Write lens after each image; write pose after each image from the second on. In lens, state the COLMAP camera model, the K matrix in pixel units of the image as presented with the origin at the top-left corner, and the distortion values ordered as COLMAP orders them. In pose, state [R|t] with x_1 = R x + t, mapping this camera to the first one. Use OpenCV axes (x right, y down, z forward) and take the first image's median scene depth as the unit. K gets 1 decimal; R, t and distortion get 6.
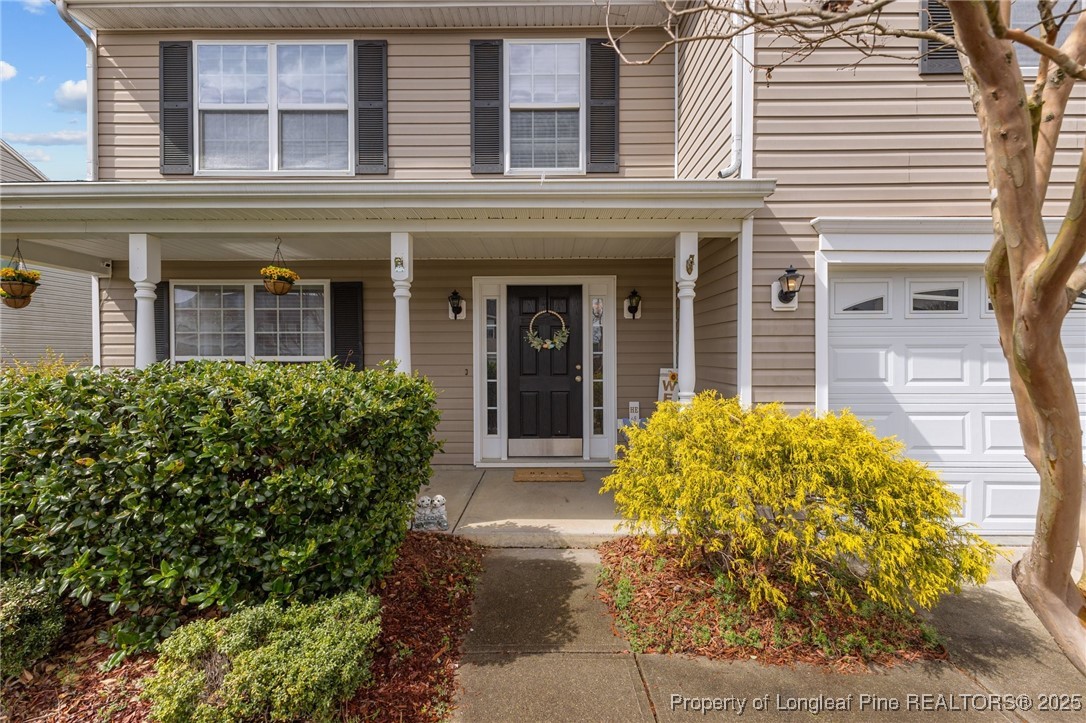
lens RADIAL K [[473.2, 0, 539.9], [0, 473.2, 363.5], [0, 0, 1]] dist [0.007754, 0.000167]
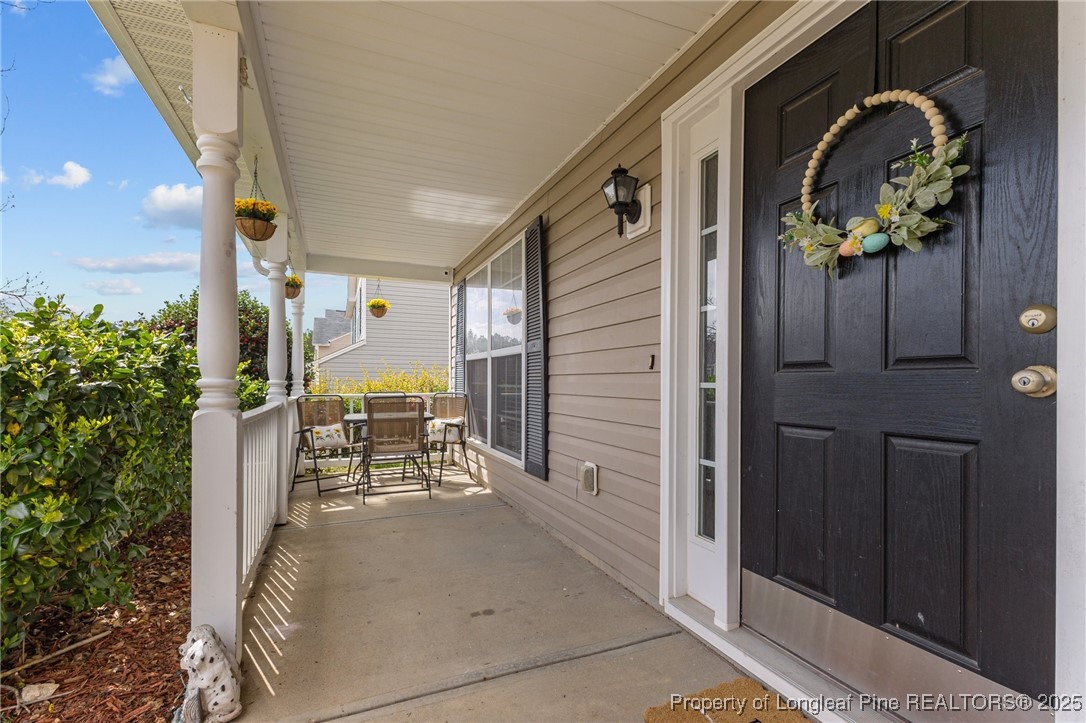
lens RADIAL K [[474.7, 0, 542.4], [0, 474.7, 379.9], [0, 0, 1]] dist [0.000212, 0.000012]
pose [[0.404036, 0.004843, -0.914730, 0.172852], [-0.006903, 0.999974, 0.002246, 0.032580], [0.914717, 0.005407, 0.404058, 0.750654]]
